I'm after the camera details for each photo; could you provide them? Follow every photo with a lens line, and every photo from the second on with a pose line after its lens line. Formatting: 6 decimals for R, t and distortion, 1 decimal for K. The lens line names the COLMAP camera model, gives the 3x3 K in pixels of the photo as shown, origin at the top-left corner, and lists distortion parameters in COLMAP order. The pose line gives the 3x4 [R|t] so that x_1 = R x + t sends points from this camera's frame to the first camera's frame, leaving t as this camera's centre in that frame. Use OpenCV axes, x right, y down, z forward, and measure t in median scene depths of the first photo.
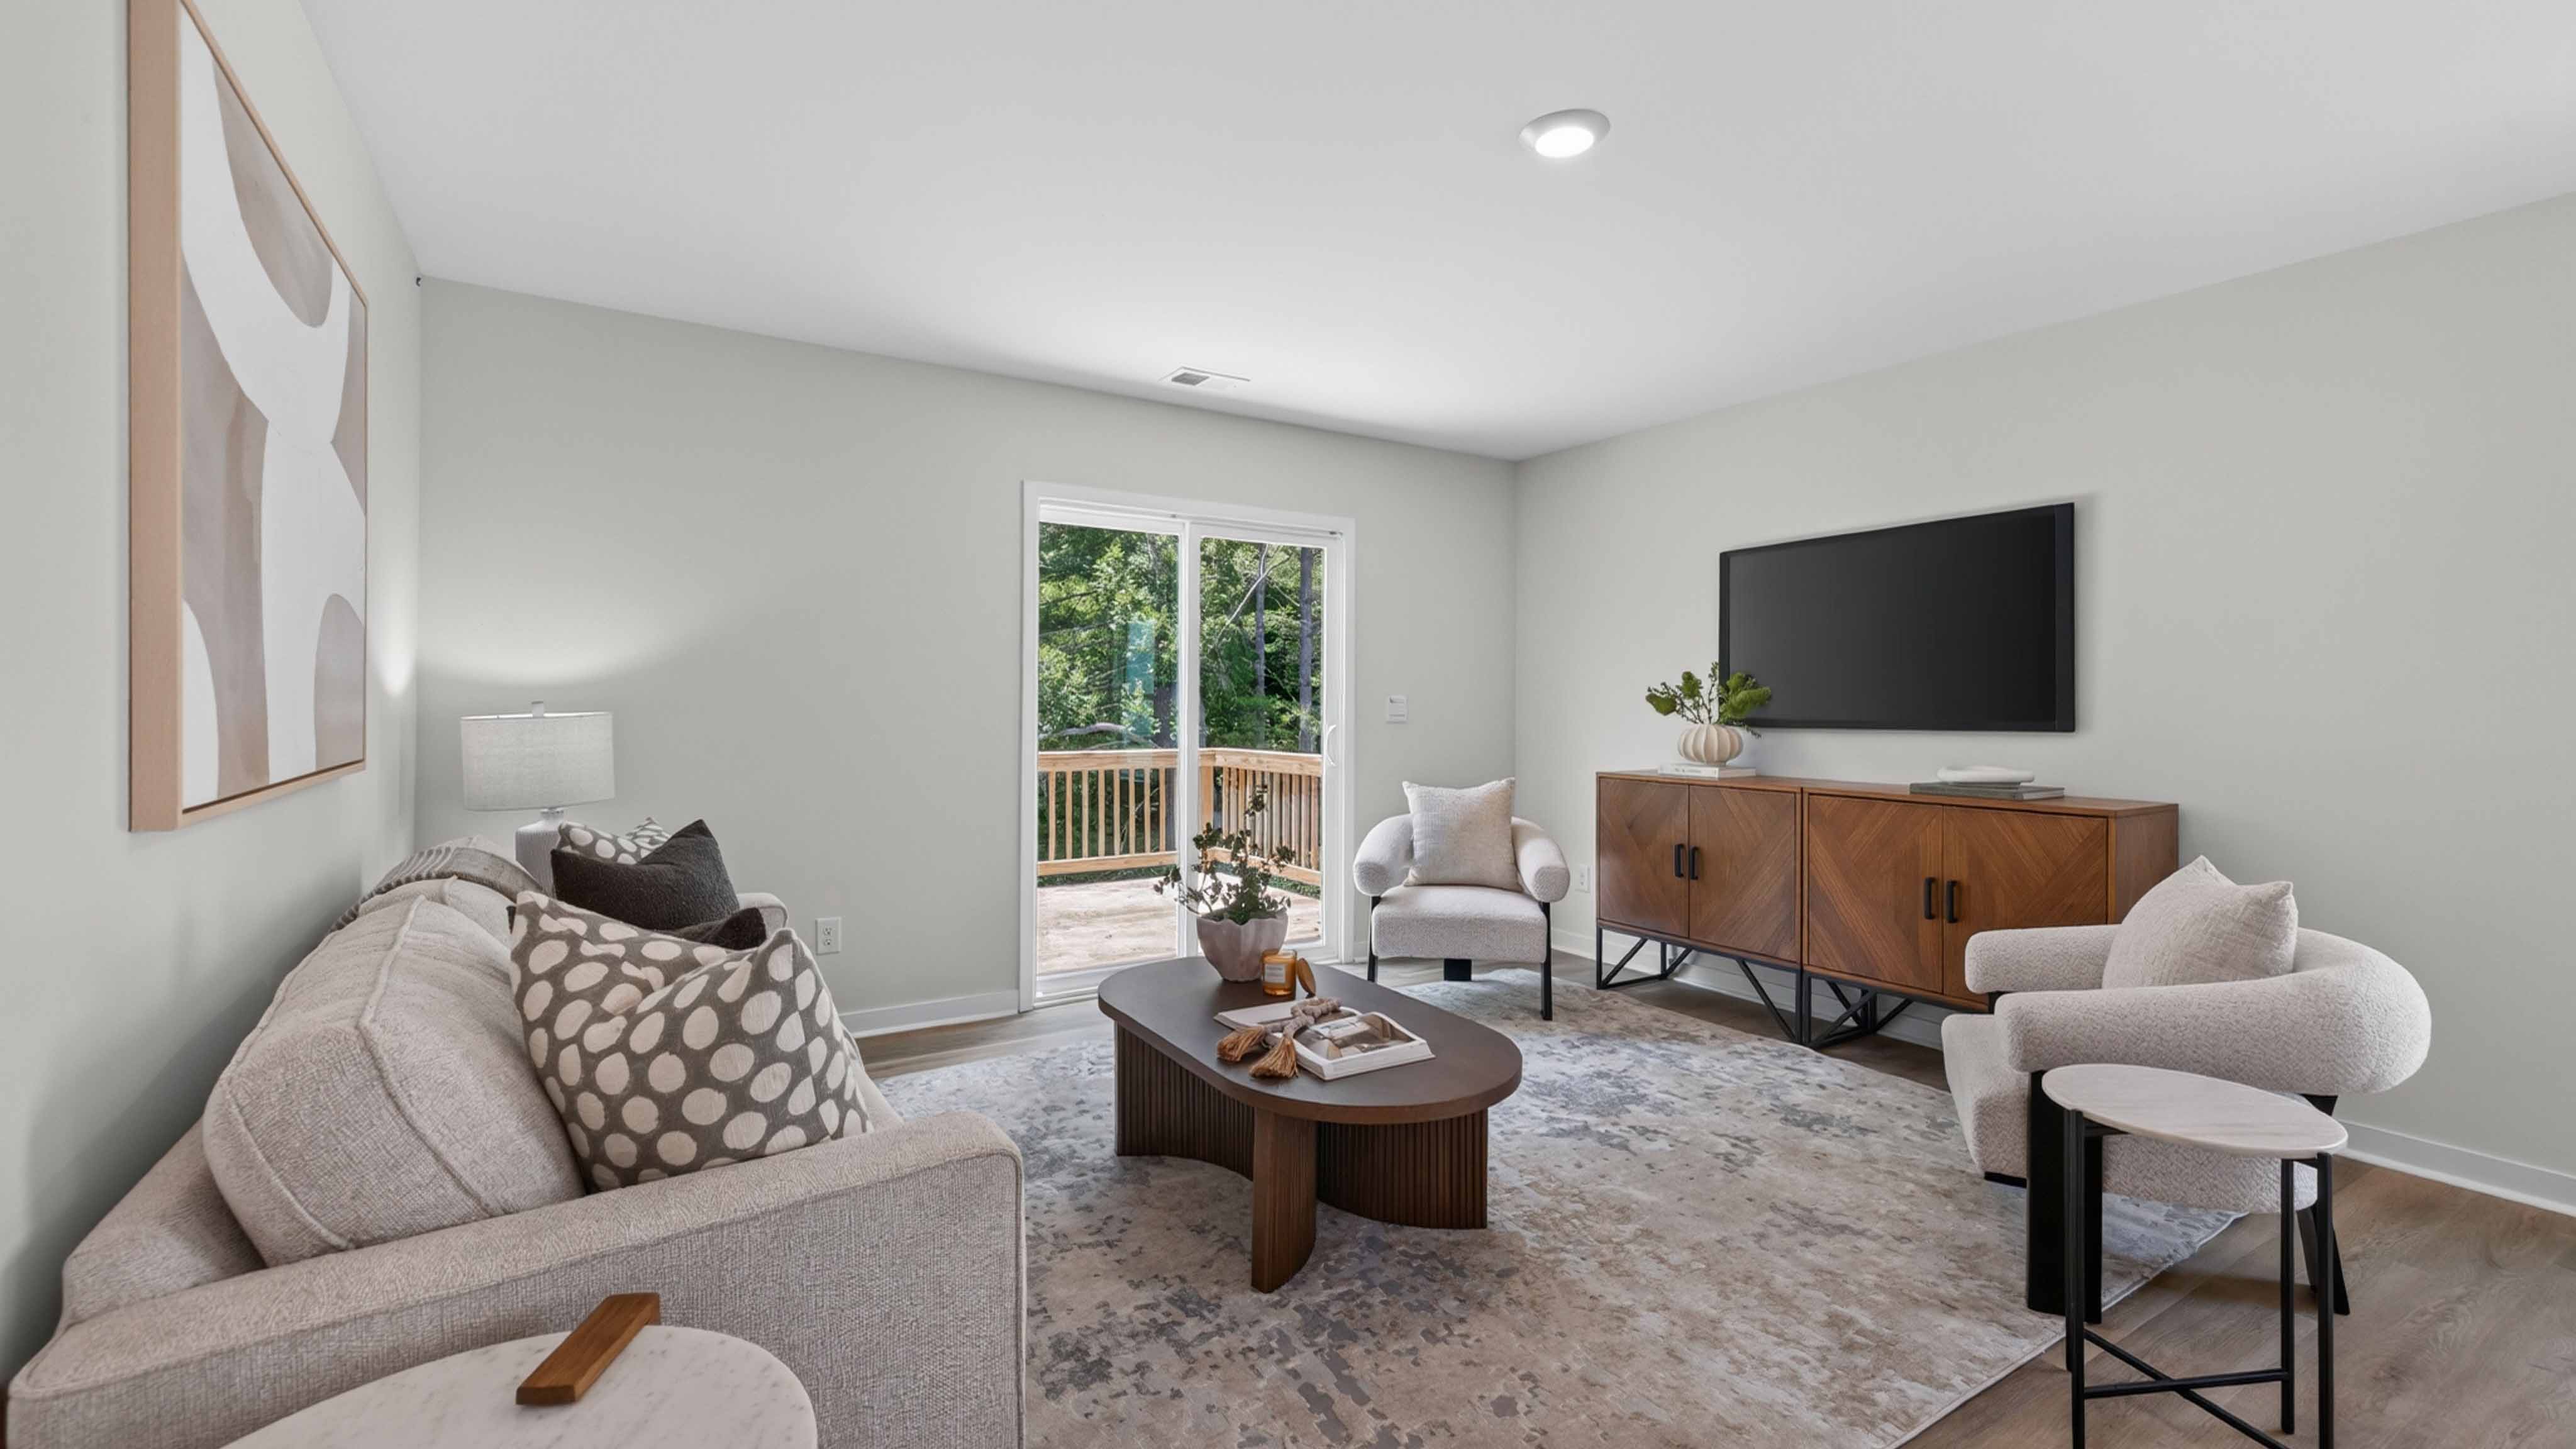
lens RADIAL K [[1079.7, 0, 1295.4], [0, 1079.7, 707.4], [0, 0, 1]] dist [0.001641, 0.000035]
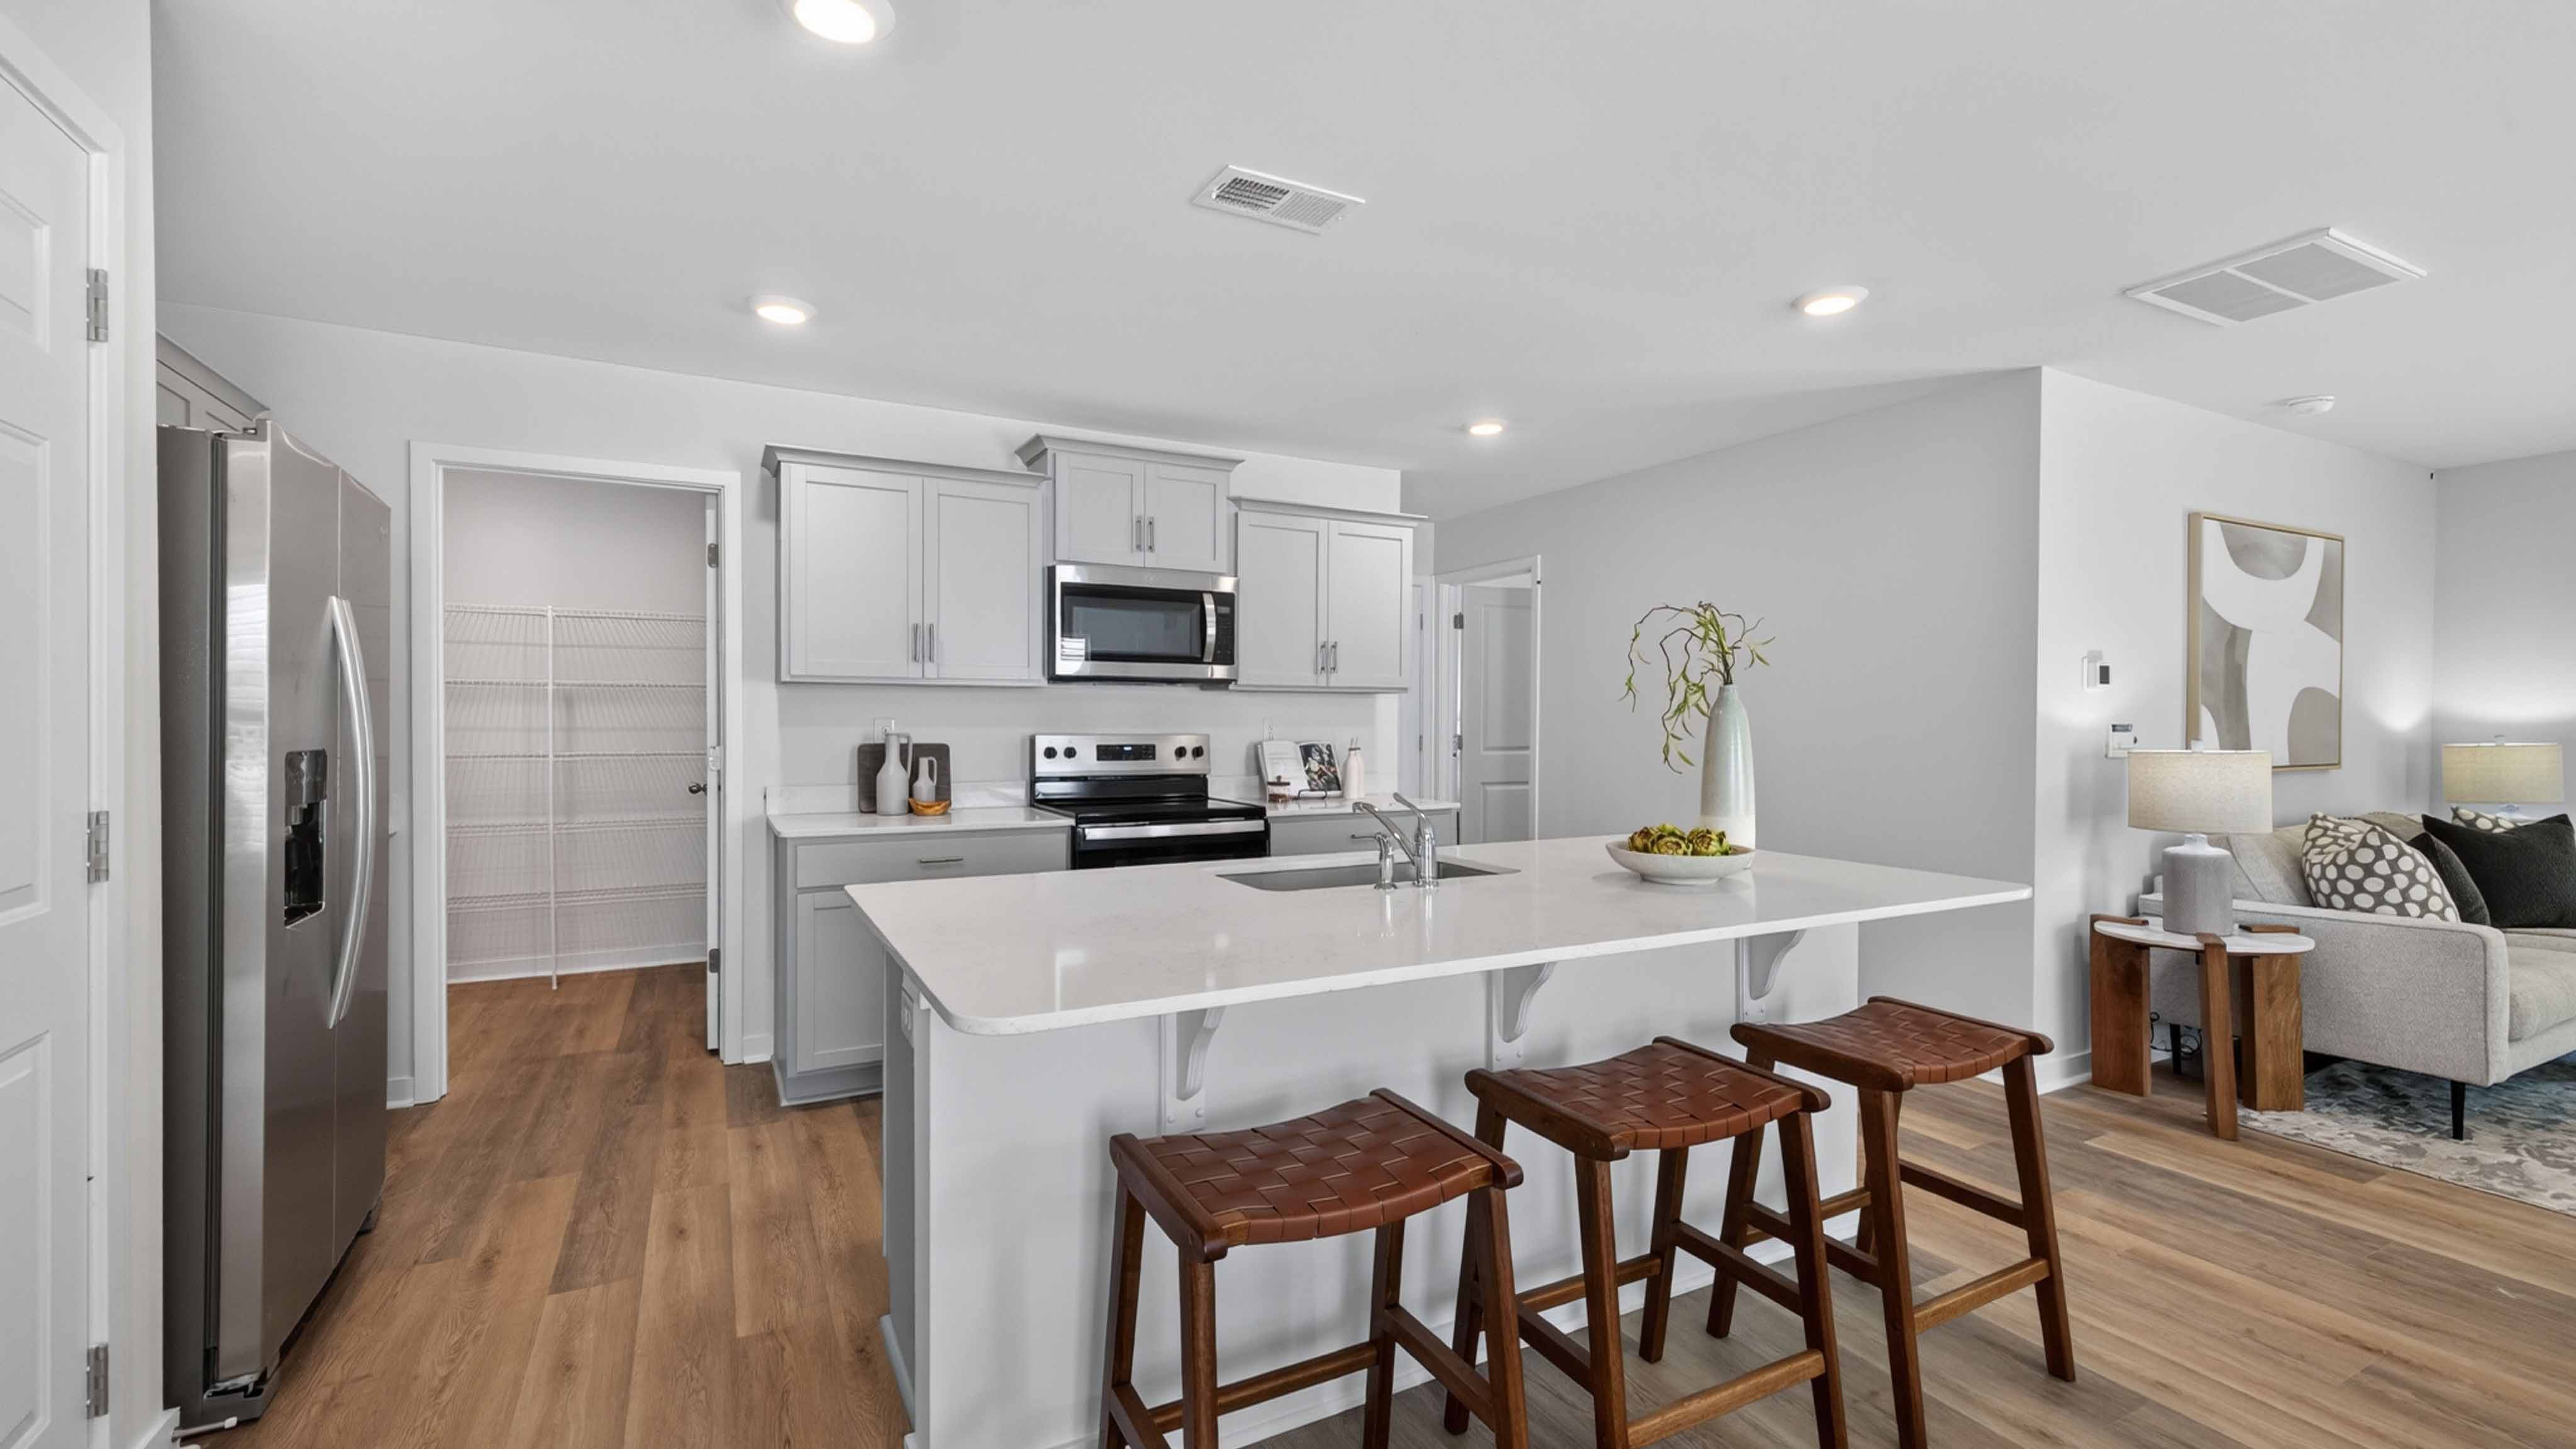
lens RADIAL K [[1092.0, 0, 1278.6], [0, 1092.0, 718.0], [0, 0, 1]] dist [0.010645, 0.000078]
pose [[-0.072015, -0.002129, -0.997401, 0.718727], [-0.005264, 0.999985, -0.001755, -0.011657], [0.997390, 0.005124, -0.072025, -0.441315]]
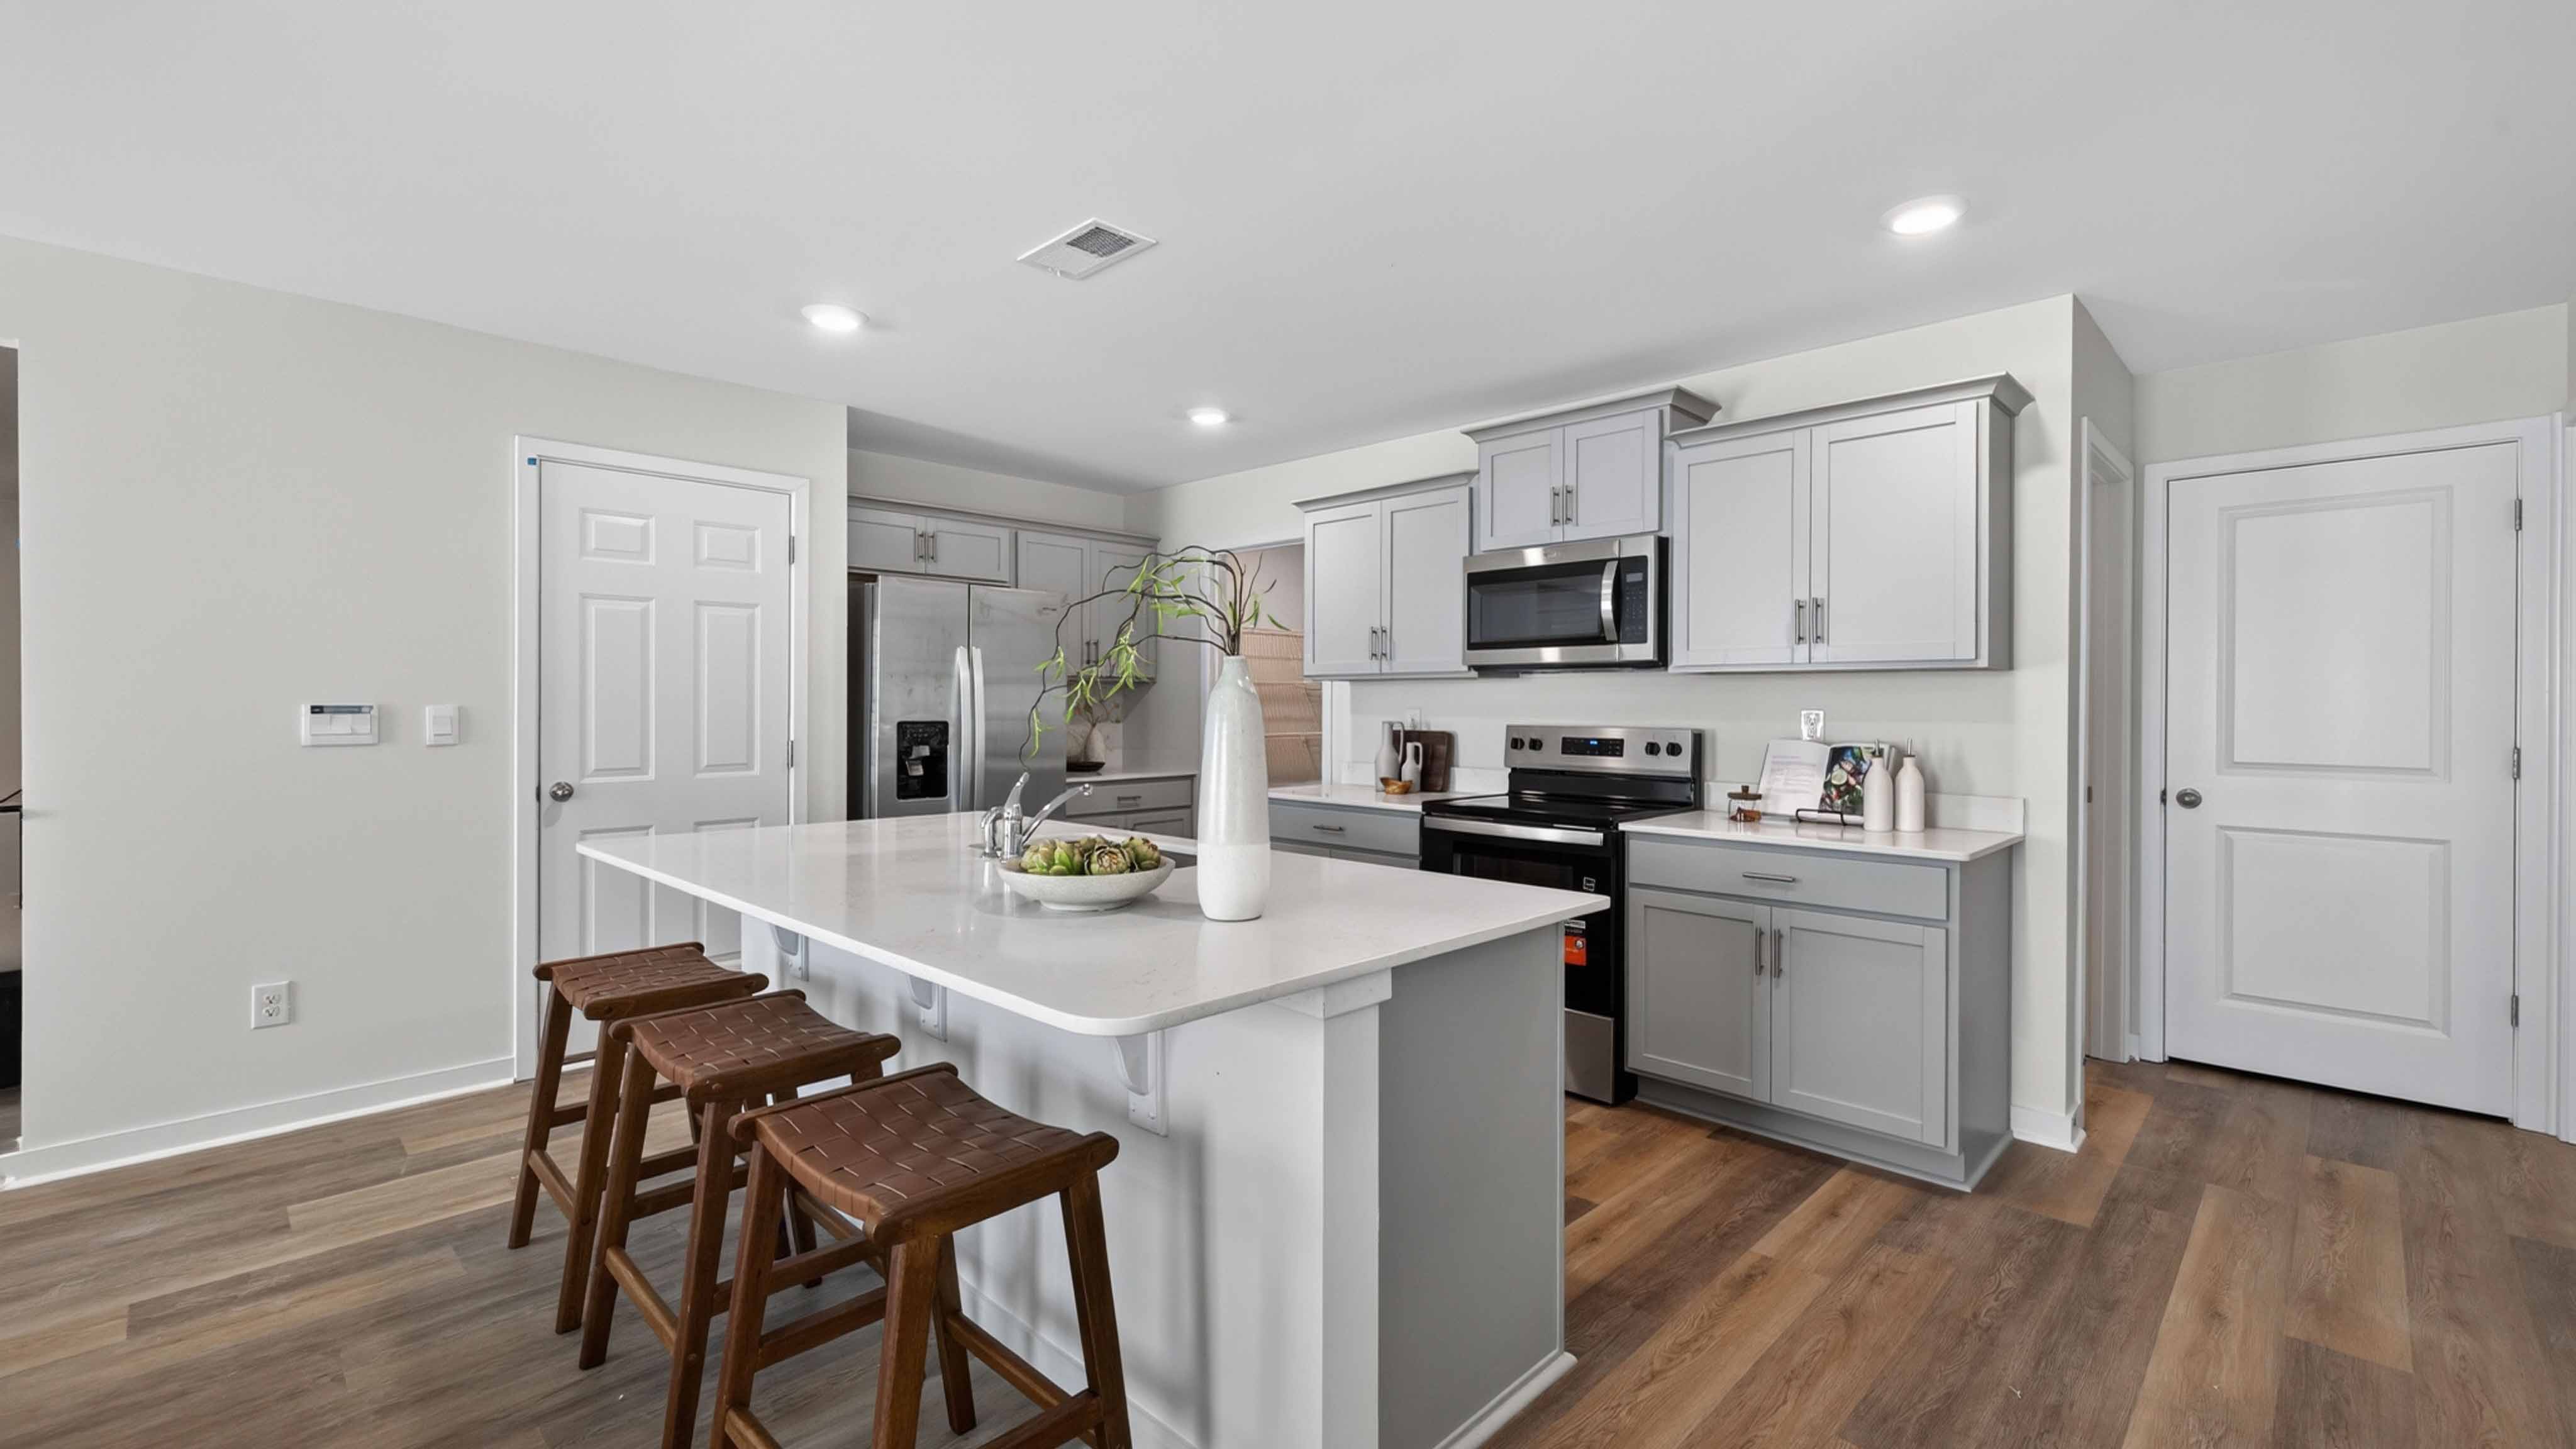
lens RADIAL K [[1079.7, 0, 1295.4], [0, 1079.7, 707.4], [0, 0, 1]] dist [0.001641, 0.000035]
pose [[-0.972089, -0.008295, -0.234466, 0.158255], [-0.008781, 0.999961, 0.001027, -0.012534], [0.234448, 0.003057, -0.972124, 0.181484]]
